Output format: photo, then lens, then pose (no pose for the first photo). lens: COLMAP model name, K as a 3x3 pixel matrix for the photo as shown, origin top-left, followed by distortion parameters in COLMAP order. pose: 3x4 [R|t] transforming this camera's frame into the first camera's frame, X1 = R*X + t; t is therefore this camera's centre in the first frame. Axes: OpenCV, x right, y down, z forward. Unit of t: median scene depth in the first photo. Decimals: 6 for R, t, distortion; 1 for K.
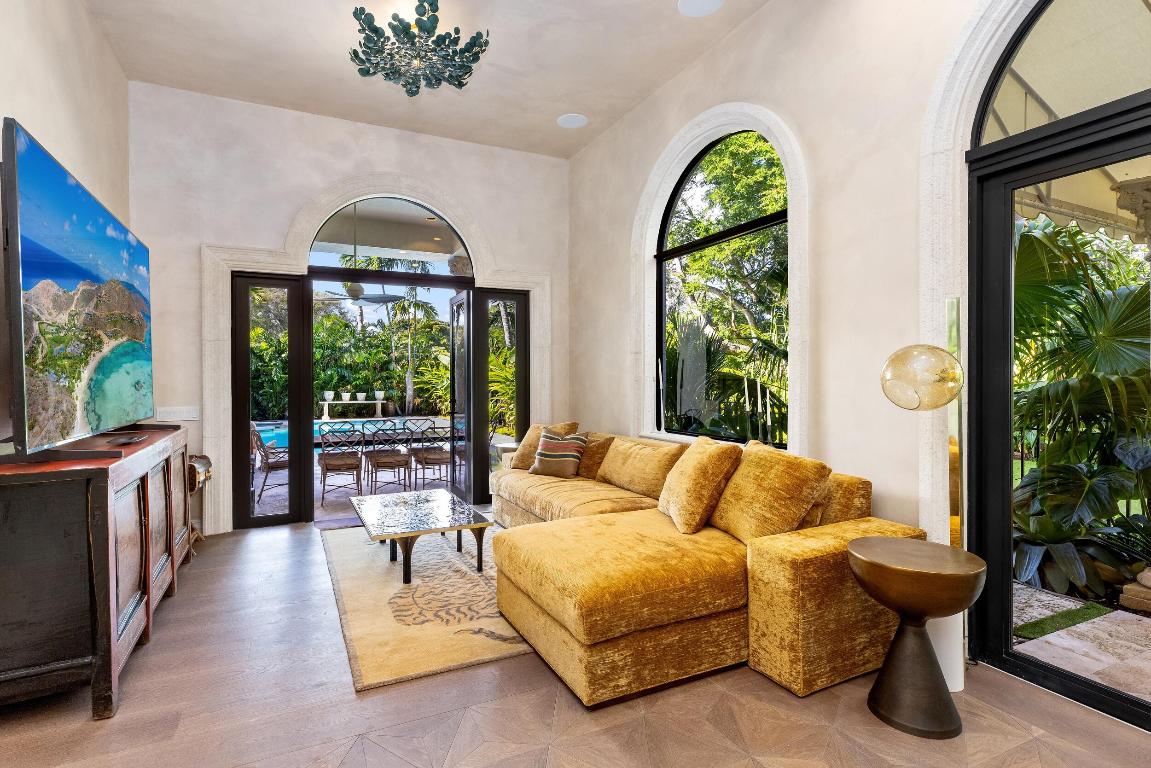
lens RADIAL K [[550.3, 0, 611.4], [0, 550.3, 388.7], [0, 0, 1]] dist [0.013449, -0.002530]
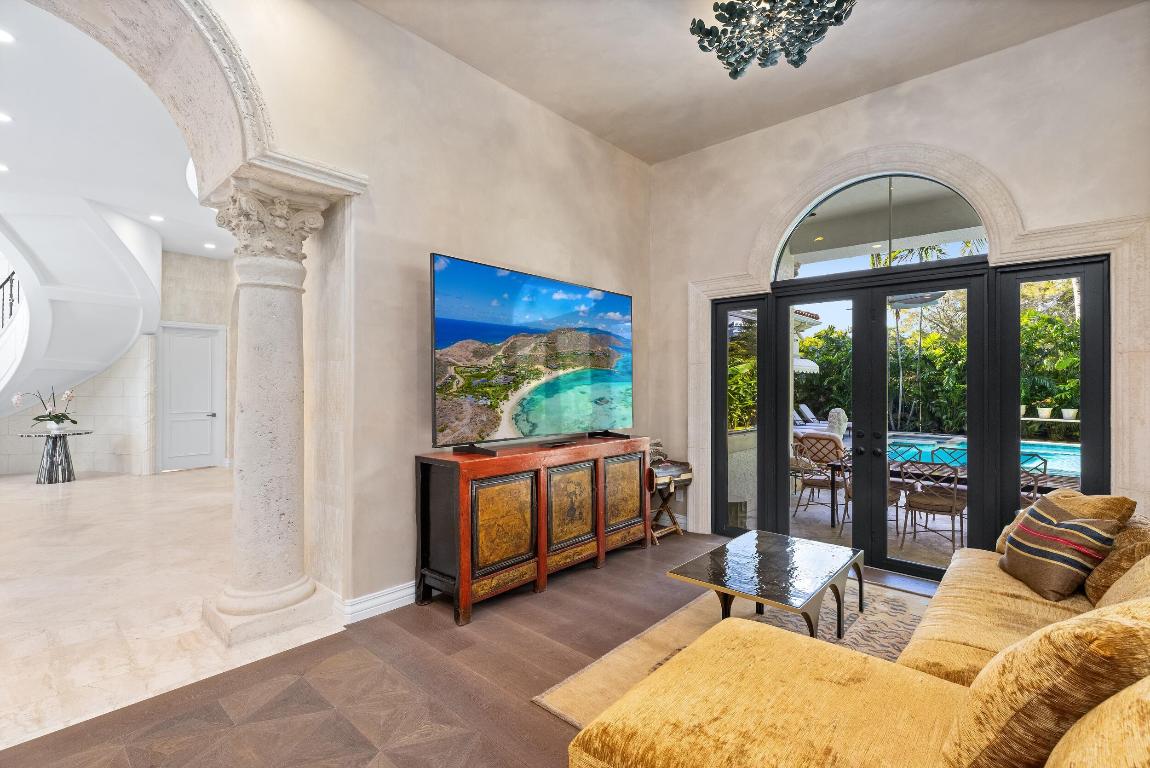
lens RADIAL K [[558.8, 0, 524.1], [0, 558.8, 383.3], [0, 0, 1]] dist [0.020195, -0.001995]
pose [[0.317622, 0.004518, -0.948207, 0.292670], [-0.025837, 0.999659, -0.003891, -0.033734], [0.947865, 0.025735, 0.317630, 0.321122]]
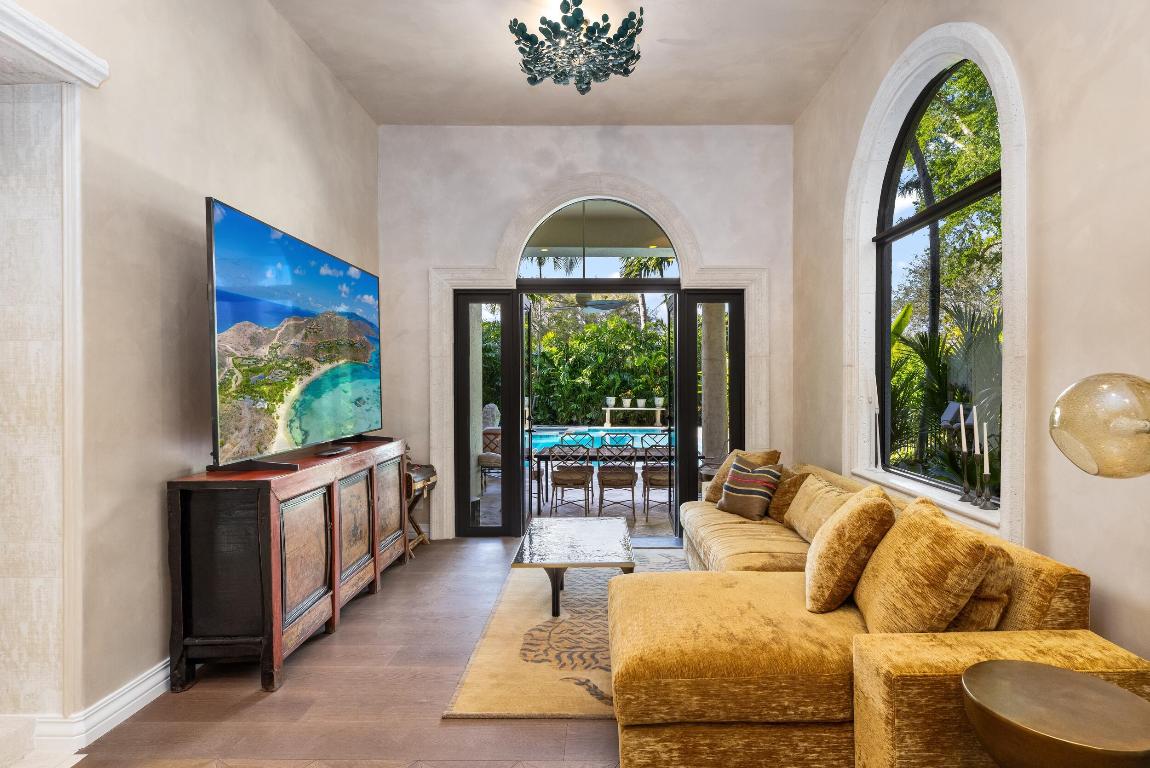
lens RADIAL K [[656.7, 0, 643.6], [0, 656.7, 397.2], [0, 0, 1]] dist [-0.000475, 0.004223]
pose [[0.900515, 0.012944, -0.434632, 0.199052], [-0.010721, 0.999914, 0.007566, -0.026013], [0.434693, -0.002154, 0.900576, 0.043394]]
